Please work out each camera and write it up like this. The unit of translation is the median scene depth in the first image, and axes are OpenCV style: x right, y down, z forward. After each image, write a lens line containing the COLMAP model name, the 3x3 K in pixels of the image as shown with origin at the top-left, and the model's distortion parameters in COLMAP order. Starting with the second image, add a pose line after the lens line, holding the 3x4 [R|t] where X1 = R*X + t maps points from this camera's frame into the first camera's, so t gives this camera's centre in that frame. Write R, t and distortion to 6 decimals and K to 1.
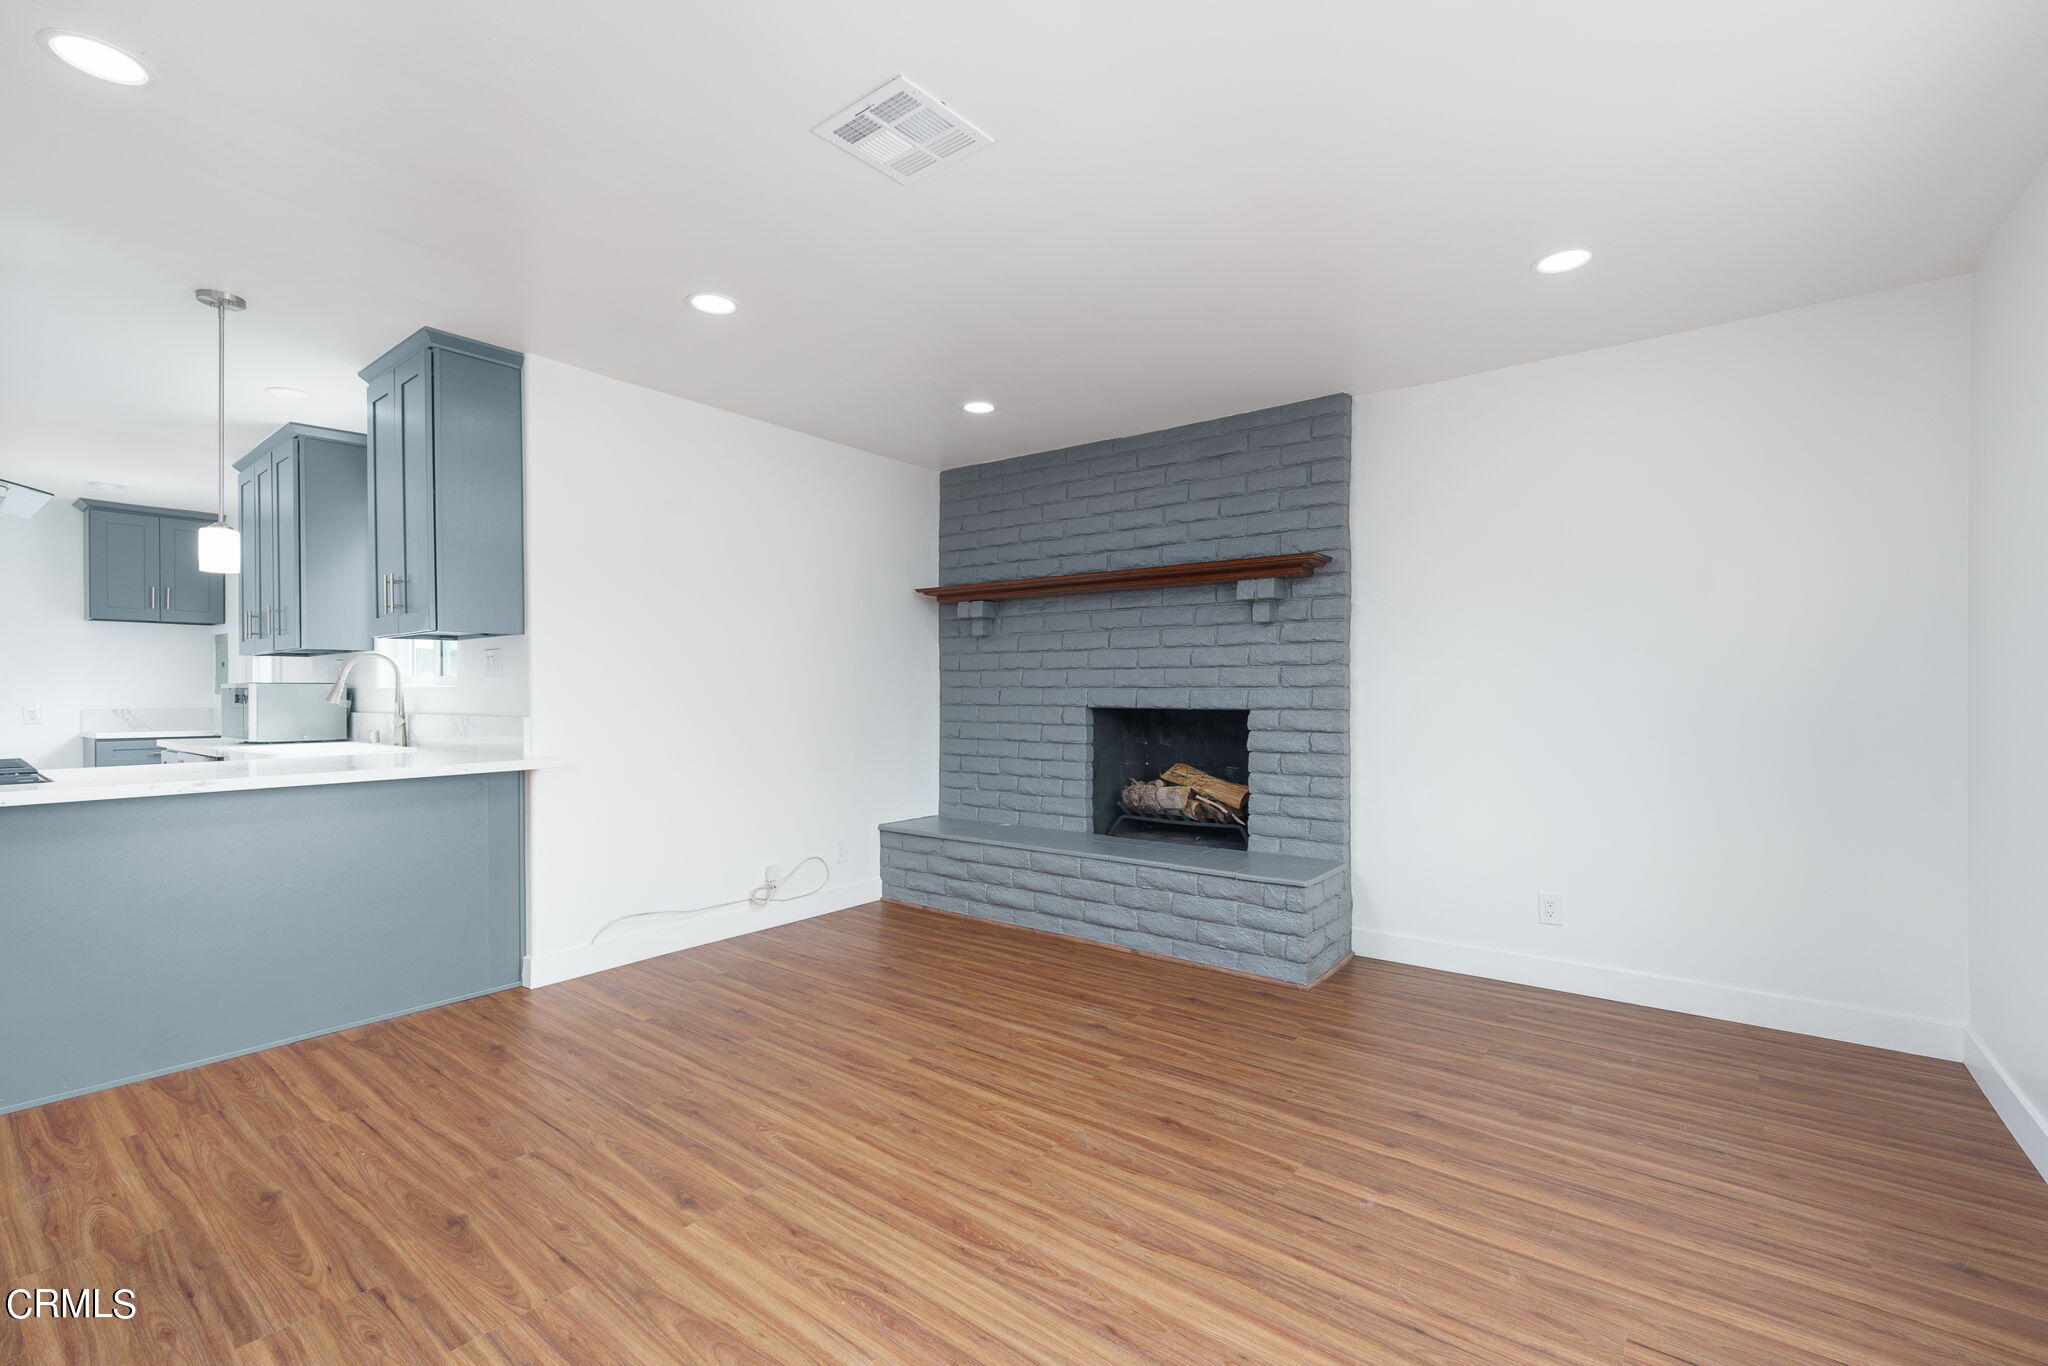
lens RADIAL K [[889.9, 0, 1016.8], [0, 889.9, 692.6], [0, 0, 1]] dist [0.003971, 0.000528]
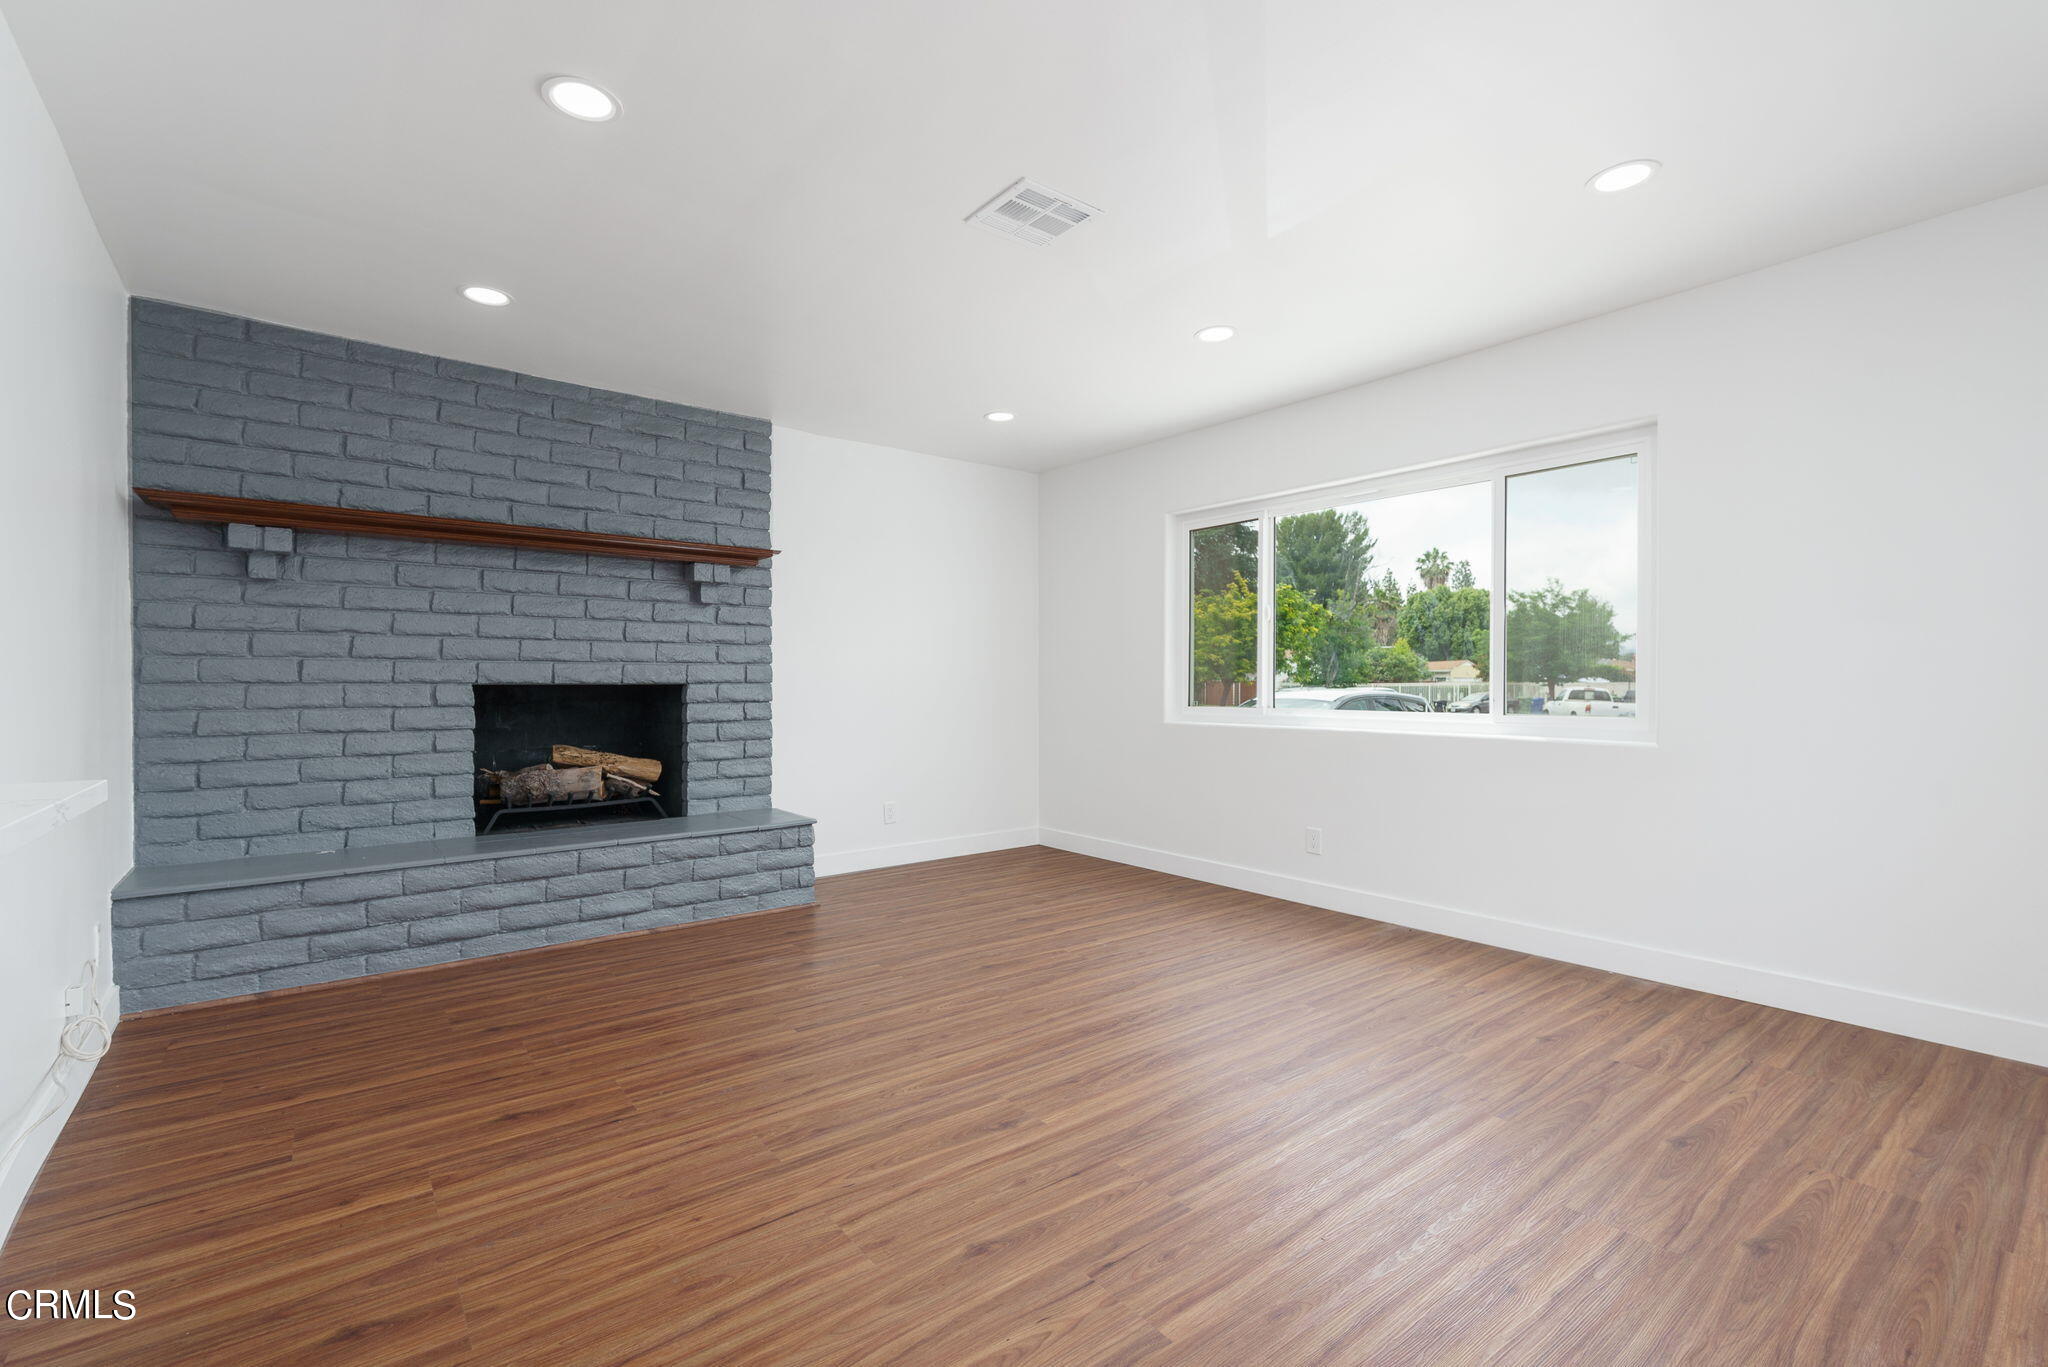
lens RADIAL K [[896.3, 0, 1020.7], [0, 896.3, 687.9], [0, 0, 1]] dist [0.004550, 0.000470]
pose [[0.241720, -0.004636, 0.970335, -0.692253], [0.004137, 0.999984, 0.003747, 0.021964], [-0.970337, 0.003109, 0.241736, 0.355591]]
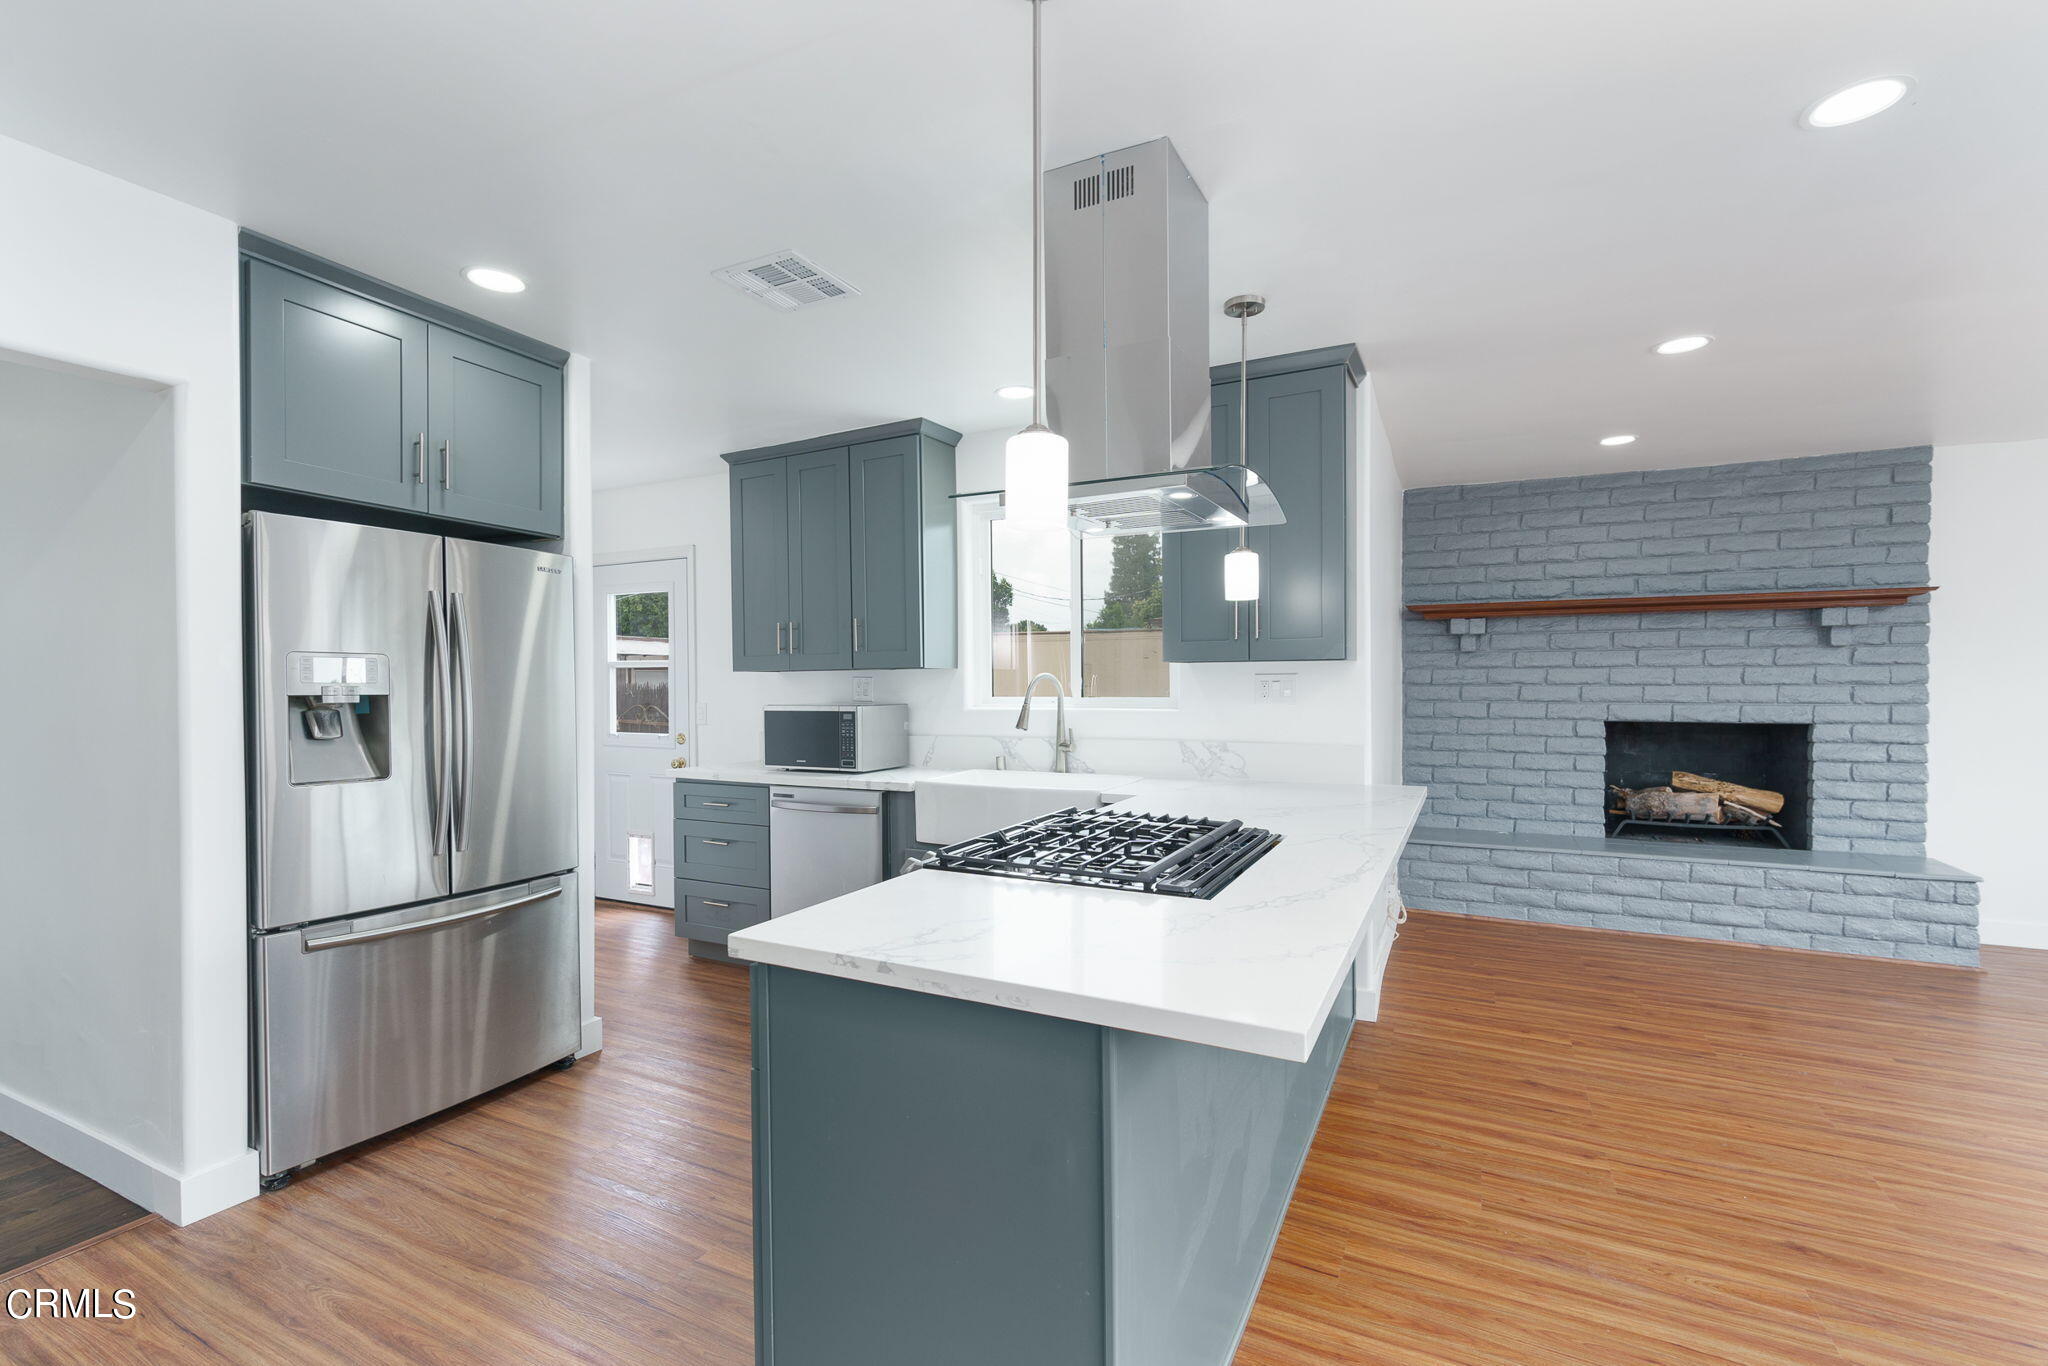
lens RADIAL K [[893.9, 0, 1026.7], [0, 893.9, 695.6], [0, 0, 1]] dist [0.003299, 0.000910]
pose [[0.980321, -0.005292, 0.197337, -0.932886], [0.002907, 0.999919, 0.012377, -0.033102], [-0.197387, -0.011560, 0.980258, 0.097189]]
